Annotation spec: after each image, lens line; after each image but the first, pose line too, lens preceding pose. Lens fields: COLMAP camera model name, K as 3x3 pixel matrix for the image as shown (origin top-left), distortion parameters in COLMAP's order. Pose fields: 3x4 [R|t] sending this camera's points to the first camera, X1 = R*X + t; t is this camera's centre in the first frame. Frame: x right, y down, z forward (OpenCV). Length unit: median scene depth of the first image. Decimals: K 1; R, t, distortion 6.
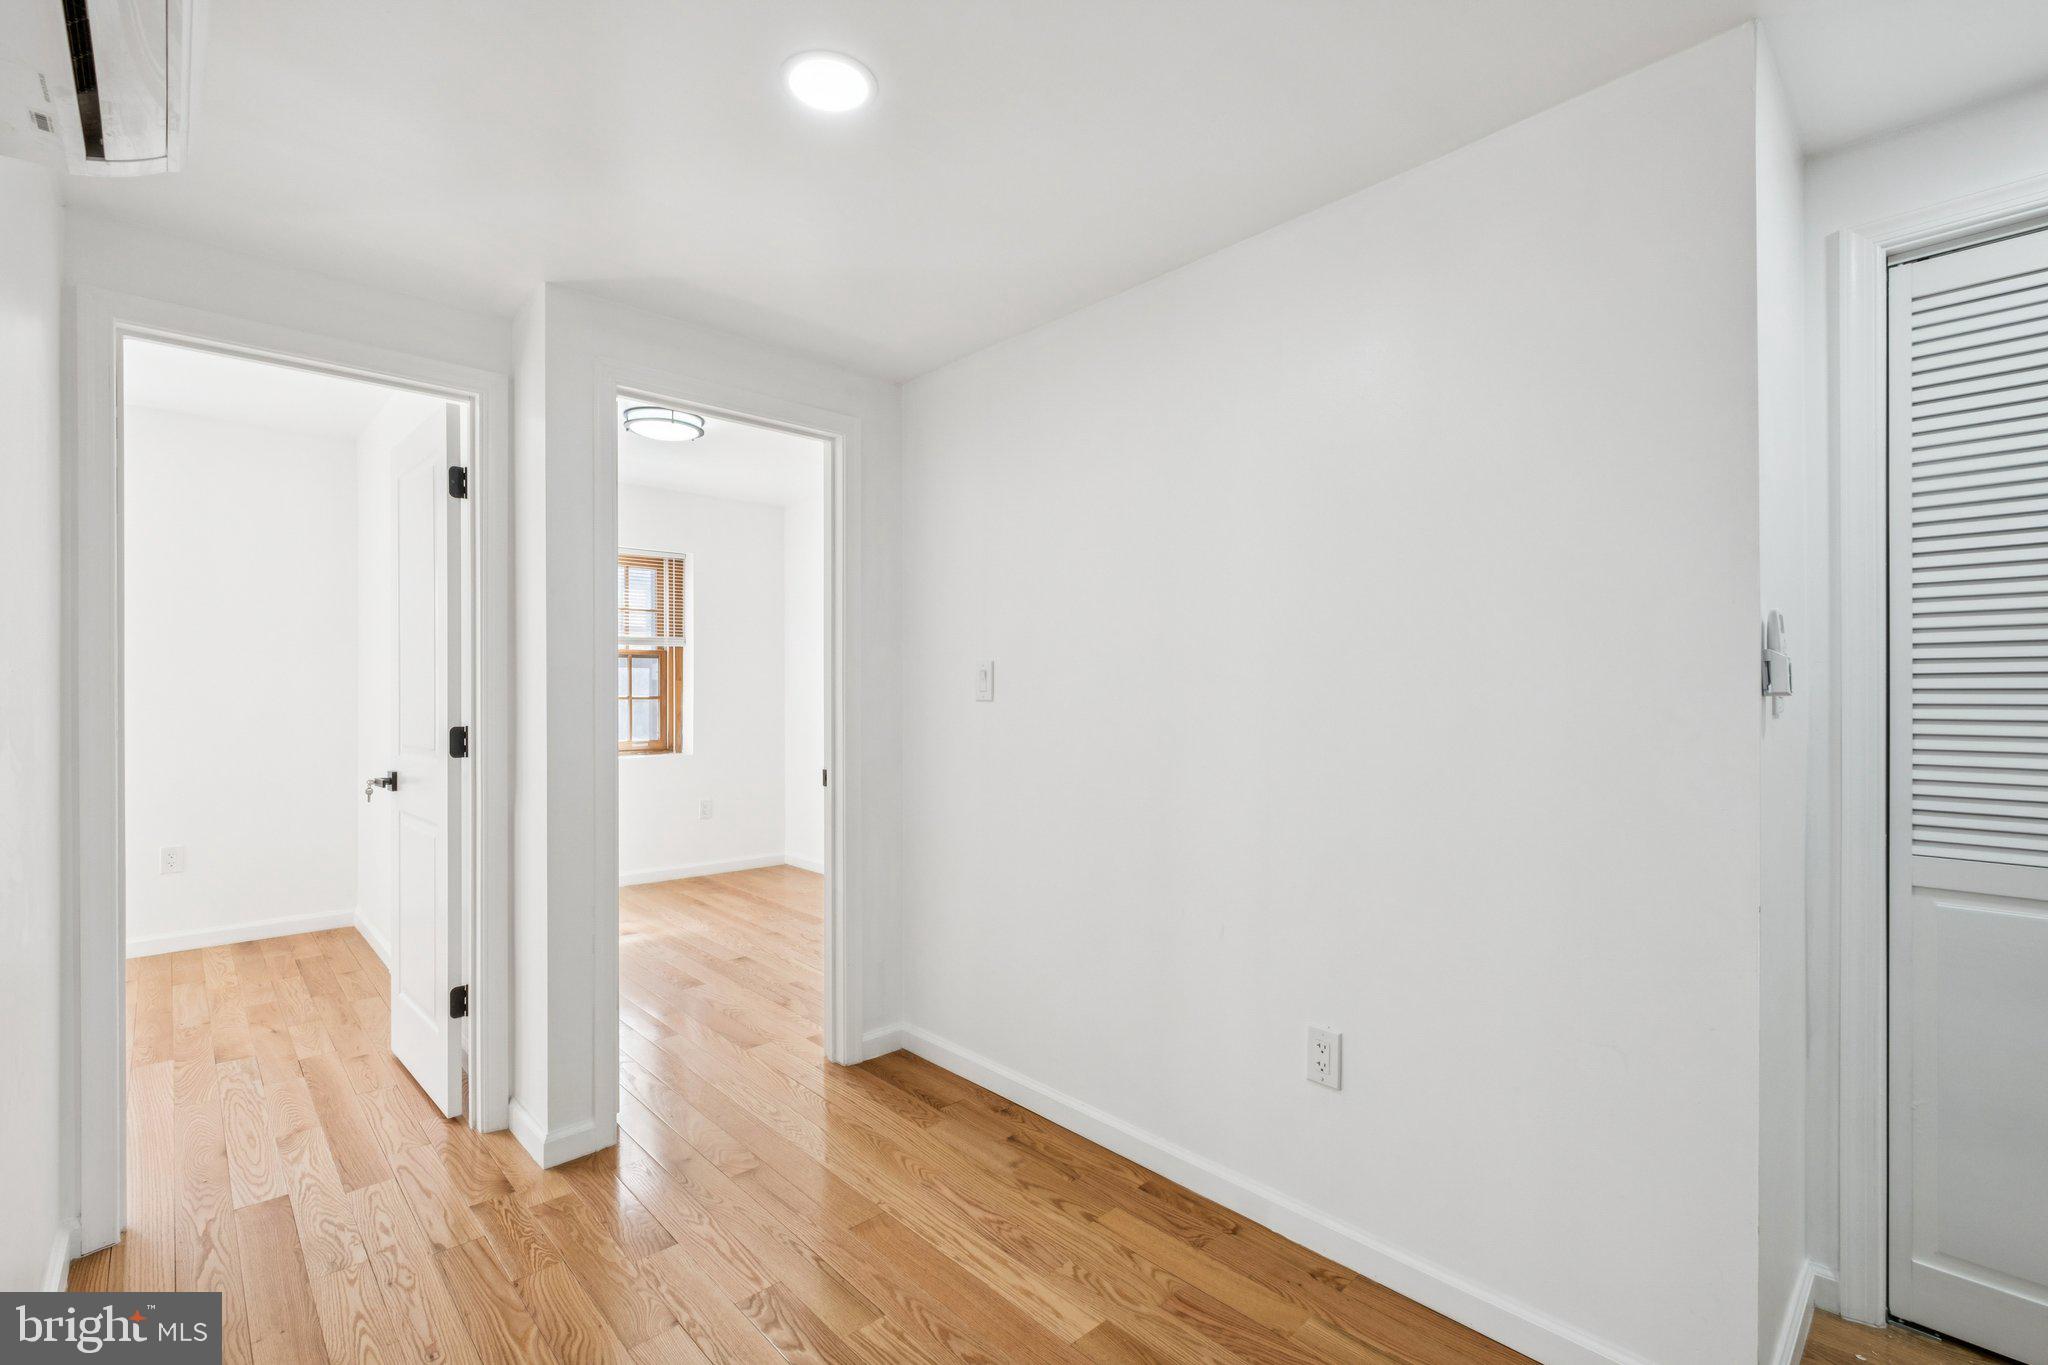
lens RADIAL K [[901.9, 0, 1030.0], [0, 901.9, 696.1], [0, 0, 1]] dist [0.000059, -0.000302]
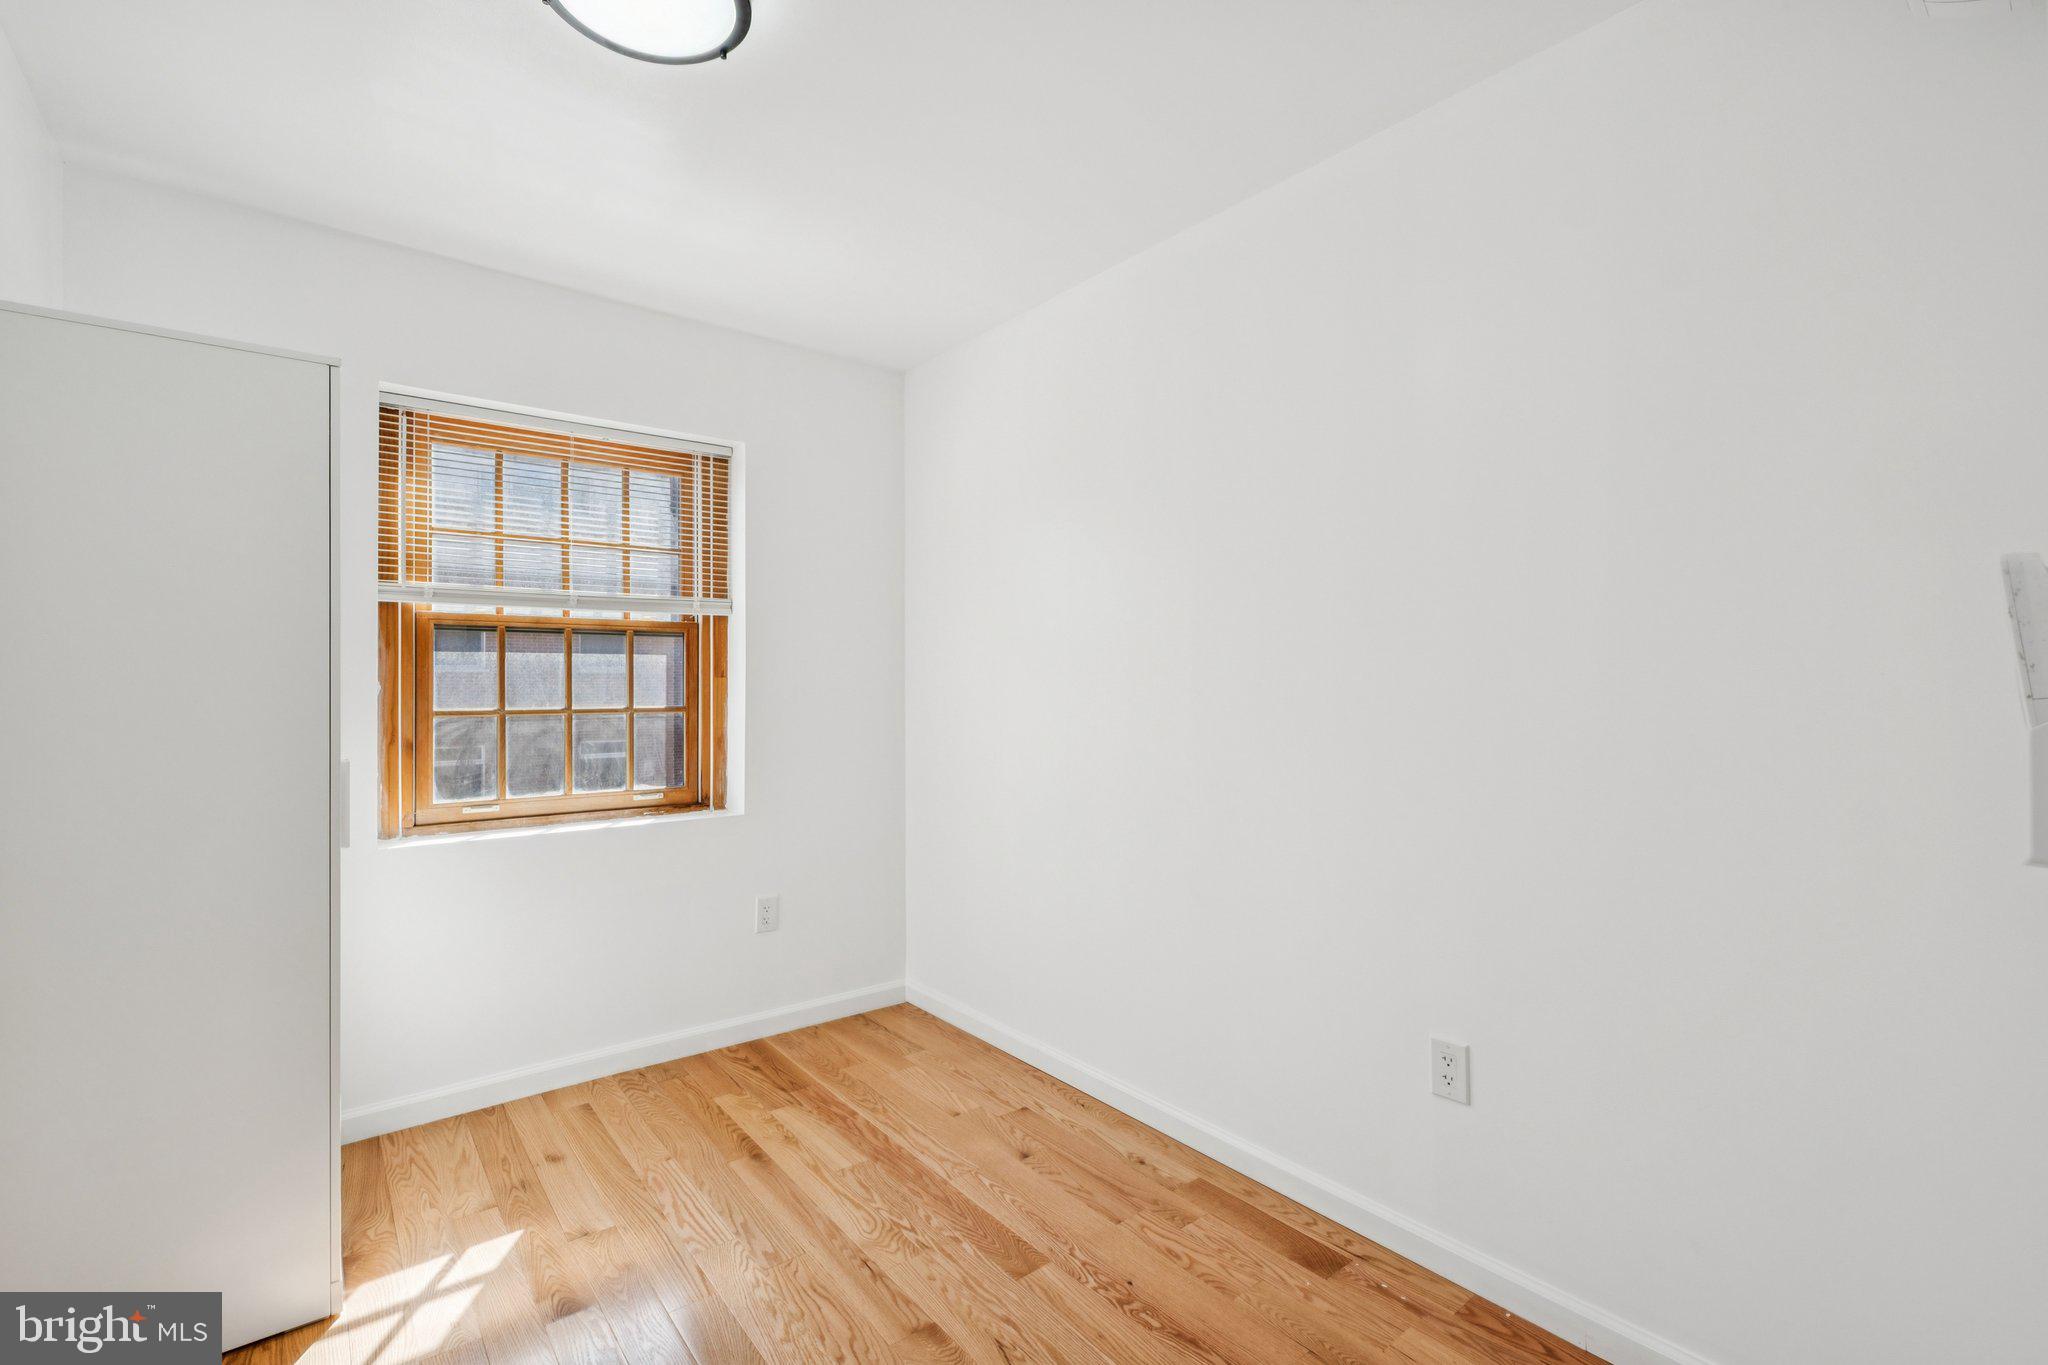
lens RADIAL K [[889.7, 0, 1023.0], [0, 889.7, 662.5], [0, 0, 1]] dist [-0.000387, -0.000007]
pose [[0.996432, -0.002141, -0.084370, -0.032866], [0.001487, 0.999968, -0.007814, -0.004464], [0.084384, 0.007661, 0.996404, 0.097814]]
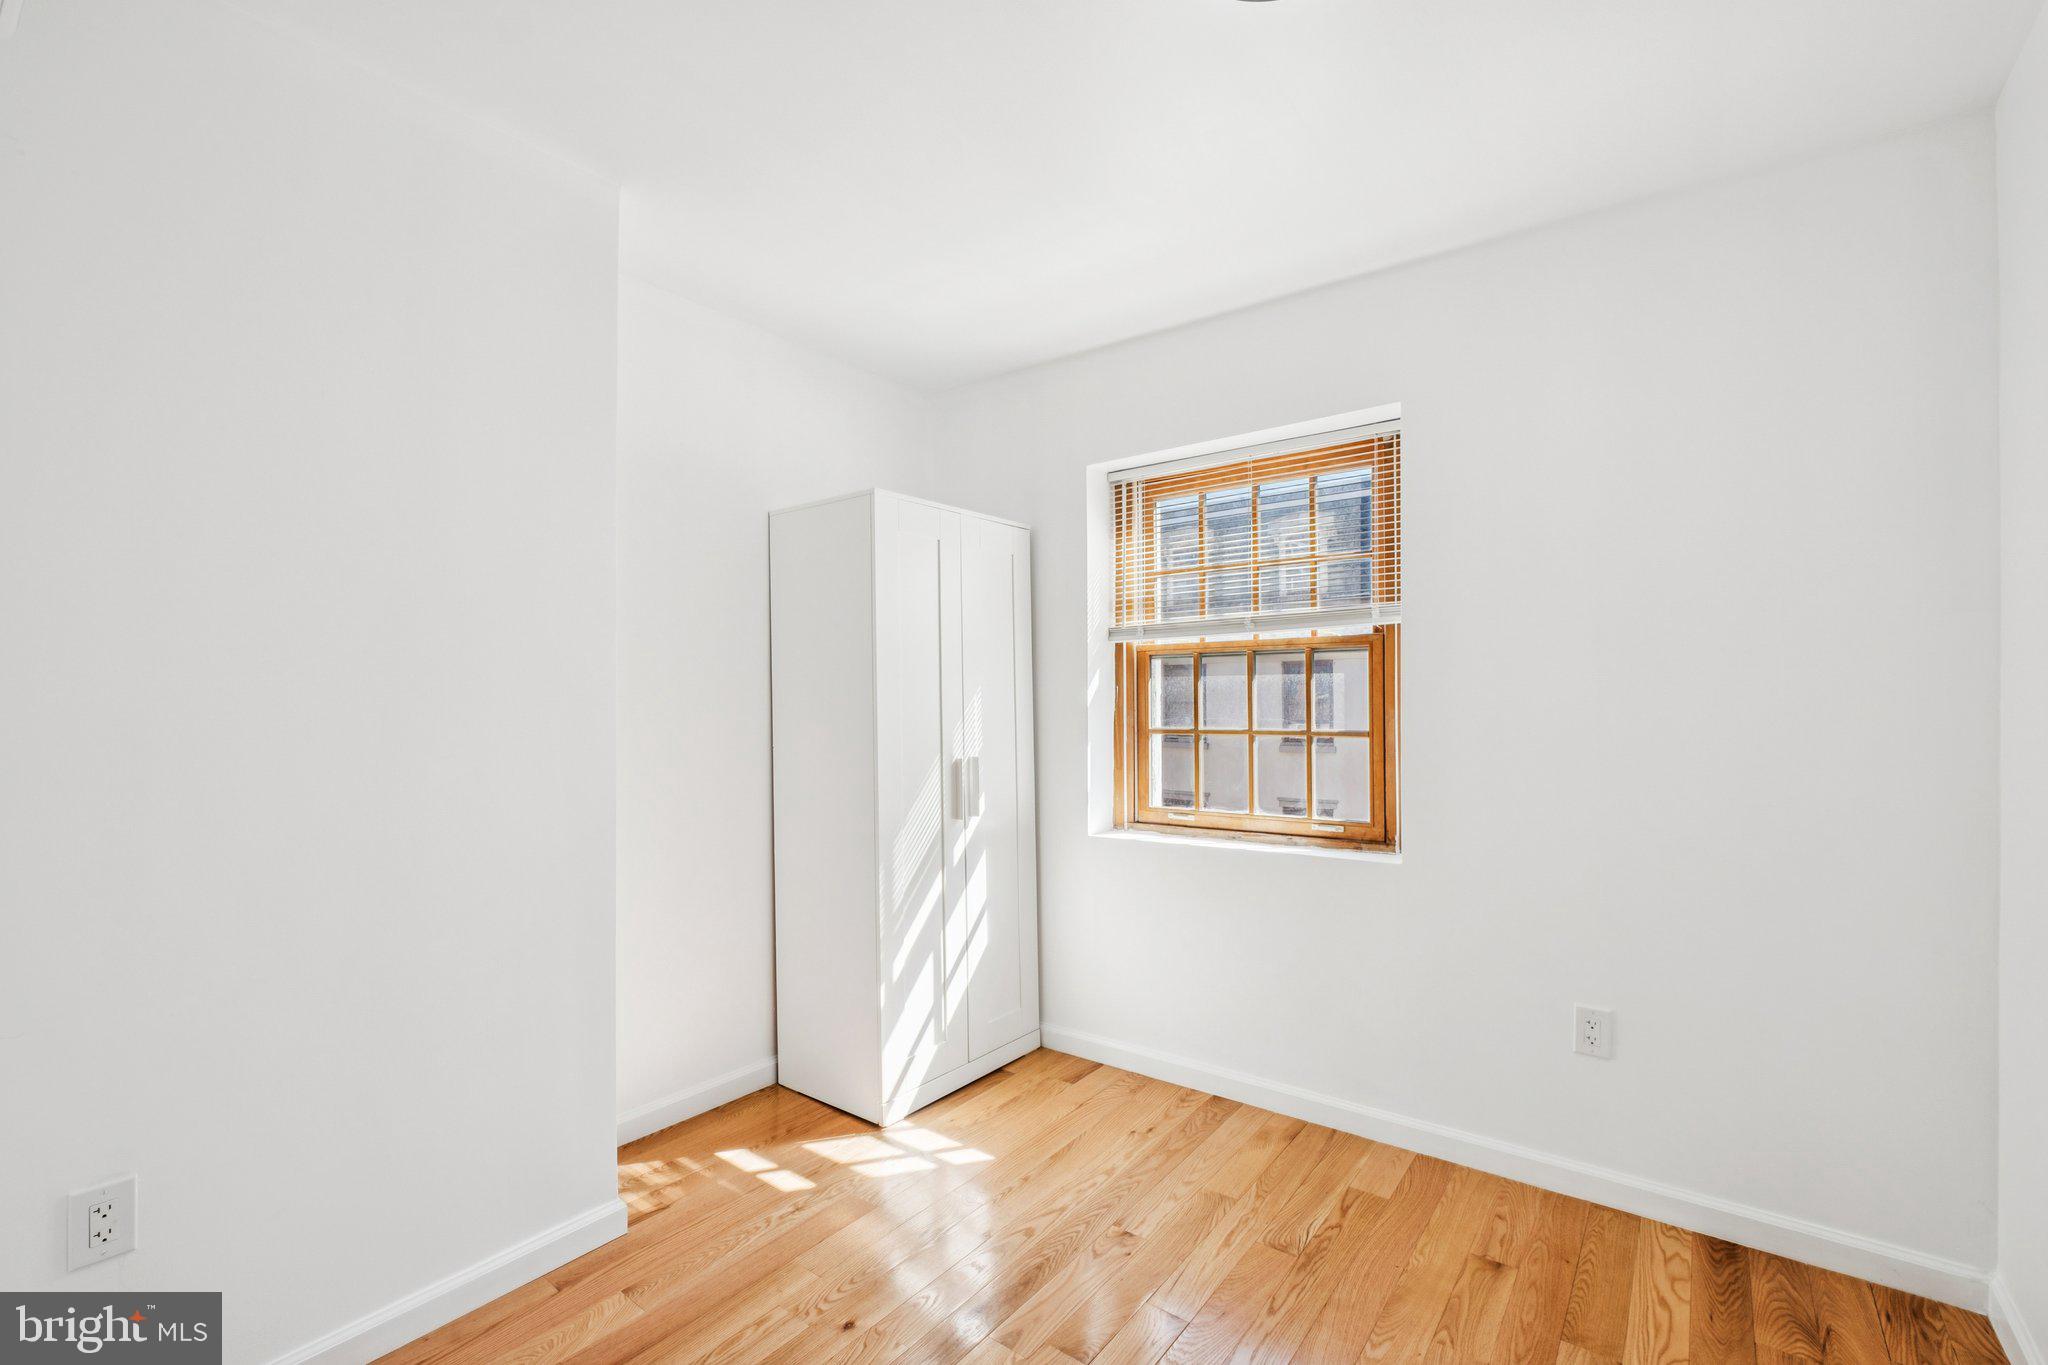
lens RADIAL K [[901.9, 0, 1030.0], [0, 901.9, 696.1], [0, 0, 1]] dist [0.000059, -0.000302]
pose [[0.158787, -0.005895, -0.987295, 0.006047], [0.020145, 0.999793, -0.002730, -0.004190], [0.987107, -0.019456, 0.158873, 0.152627]]
